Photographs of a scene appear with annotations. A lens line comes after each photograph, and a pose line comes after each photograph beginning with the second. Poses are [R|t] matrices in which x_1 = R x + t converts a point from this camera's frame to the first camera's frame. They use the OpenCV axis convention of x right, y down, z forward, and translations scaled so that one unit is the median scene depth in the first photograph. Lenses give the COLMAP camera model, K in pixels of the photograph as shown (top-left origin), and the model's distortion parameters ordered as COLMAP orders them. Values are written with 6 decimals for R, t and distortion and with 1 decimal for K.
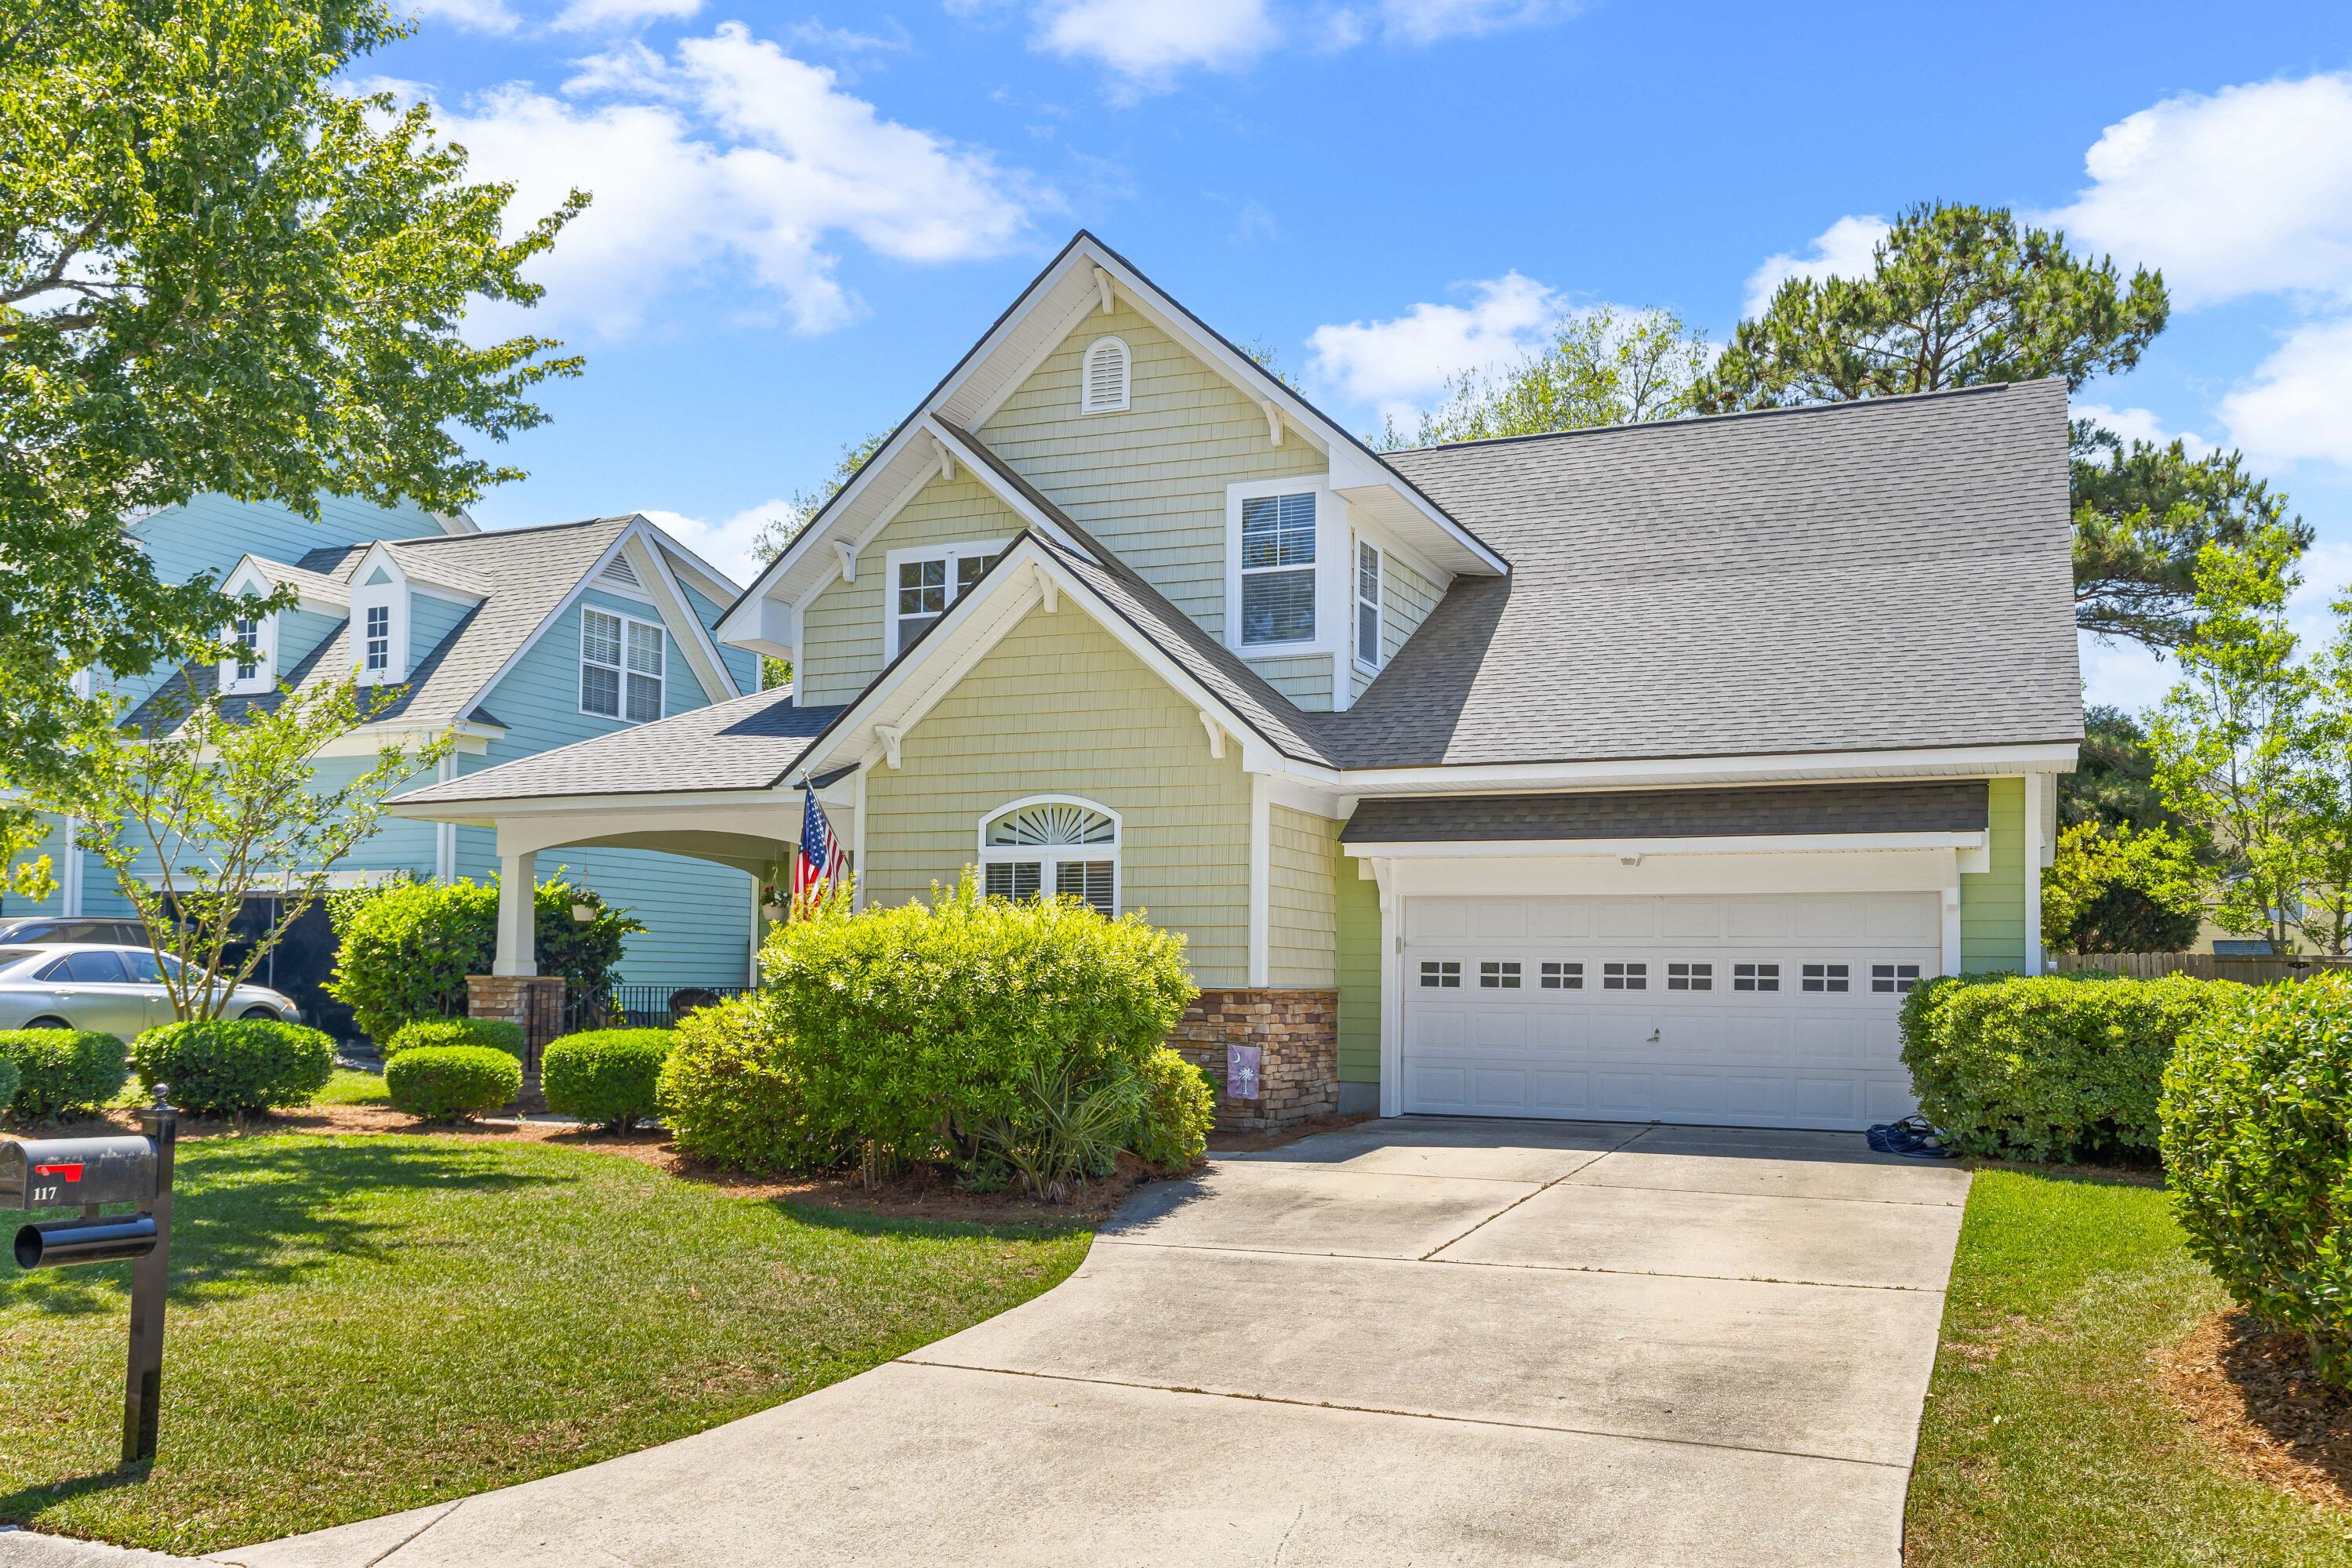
lens RADIAL K [[1910.0, 0, 1176.0], [0, 1910.0, 786.4], [0, 0, 1]] dist [0.003878, -0.000746]
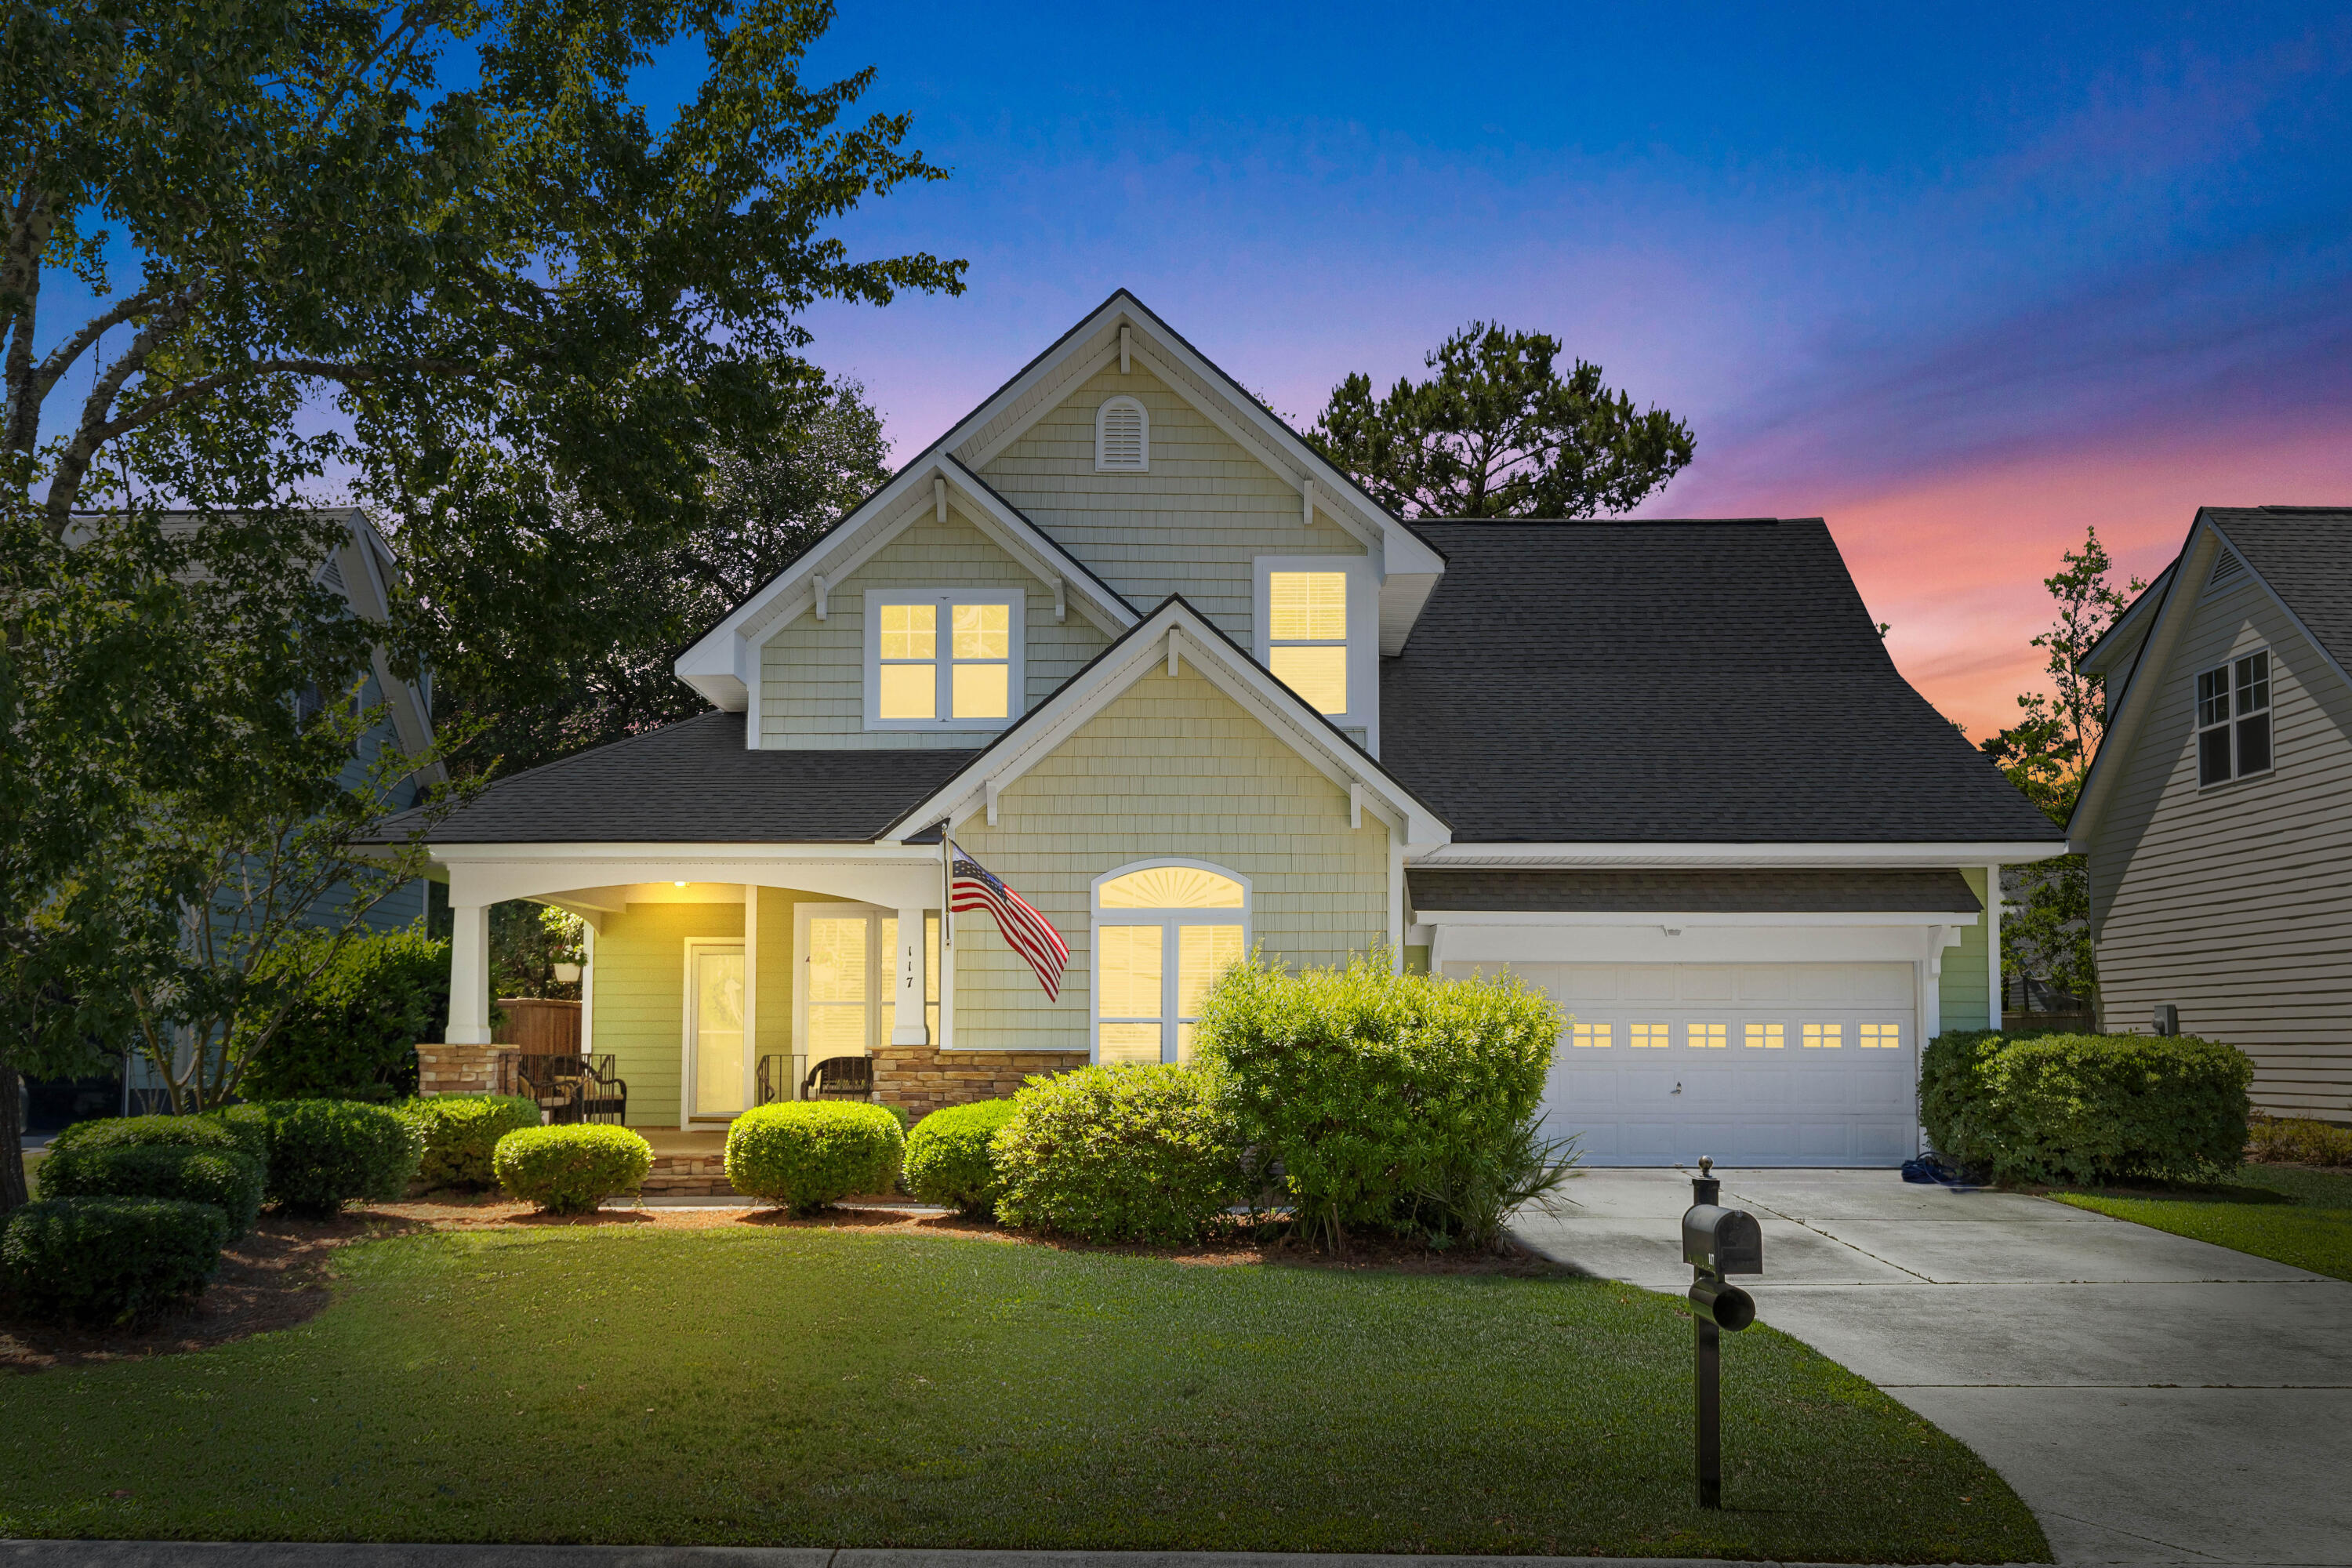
lens RADIAL K [[1987.9, 0, 1176.8], [0, 1987.9, 785.4], [0, 0, 1]] dist [-0.002676, 0.002733]
pose [[0.920464, 0.041013, 0.388670, -0.529090], [-0.031941, 0.999046, -0.029779, -0.002679], [-0.389521, 0.014996, 0.920896, 0.046465]]
